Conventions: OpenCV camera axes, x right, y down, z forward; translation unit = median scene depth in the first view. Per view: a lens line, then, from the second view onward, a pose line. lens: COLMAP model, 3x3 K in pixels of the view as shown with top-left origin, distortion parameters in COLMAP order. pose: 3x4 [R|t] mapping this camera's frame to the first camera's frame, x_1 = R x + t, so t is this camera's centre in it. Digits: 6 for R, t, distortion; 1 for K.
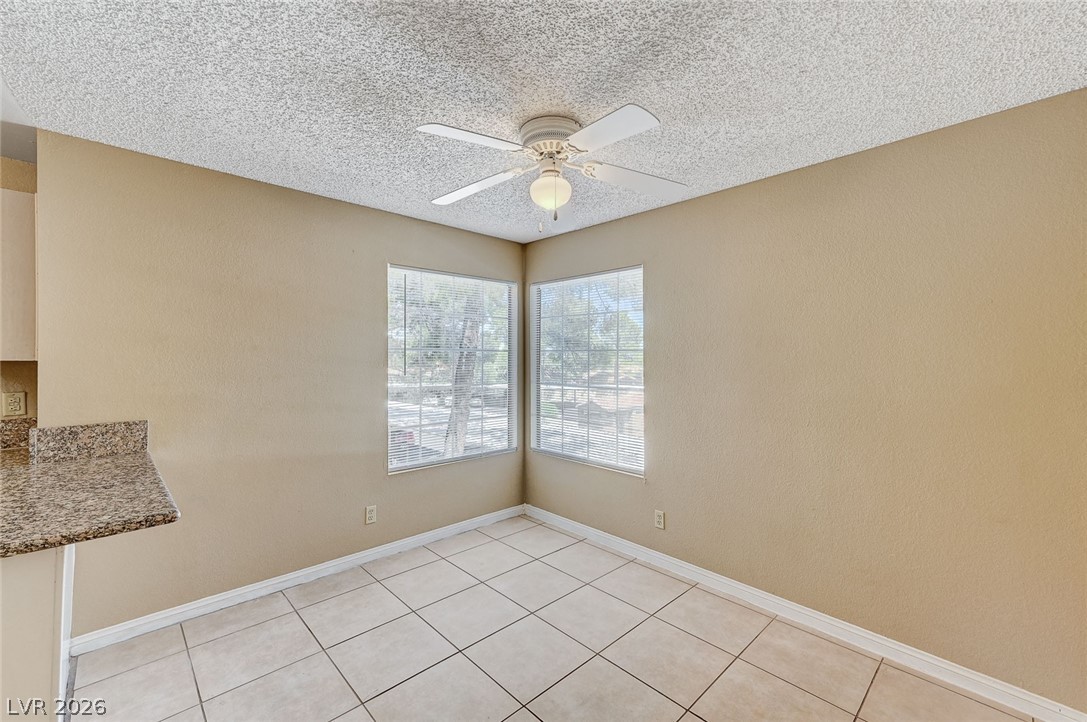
lens RADIAL K [[448.8, 0, 551.2], [0, 448.8, 357.6], [0, 0, 1]] dist [0.015817, 0.000047]
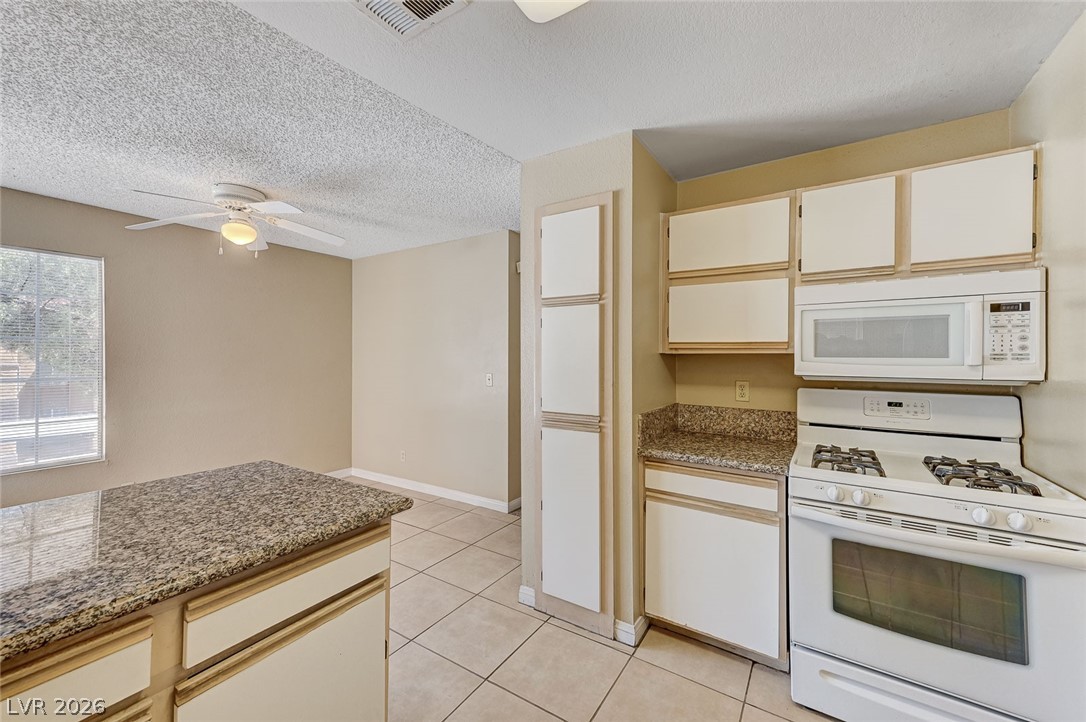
lens RADIAL K [[432.6, 0, 543.2], [0, 432.6, 352.8], [0, 0, 1]] dist [0.011756, 0.000010]
pose [[-0.230770, -0.000704, 0.973008, -1.483936], [-0.004582, 0.999989, -0.000363, 0.018642], [-0.972997, -0.004542, -0.230771, 0.335962]]
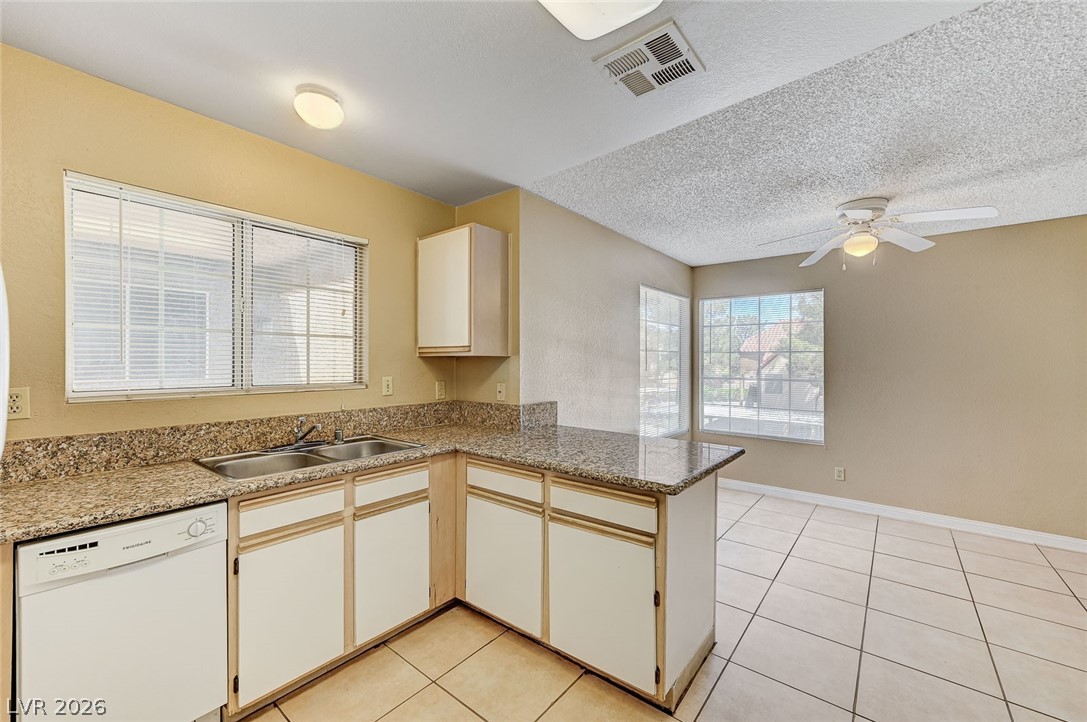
lens RADIAL K [[437.8, 0, 547.9], [0, 437.8, 362.7], [0, 0, 1]] dist [0.007540, -0.000100]
pose [[0.991197, -0.000667, 0.132393, -1.136456], [0.000613, 1.000000, 0.000455, 0.024698], [-0.132393, -0.000370, 0.991197, -0.297530]]
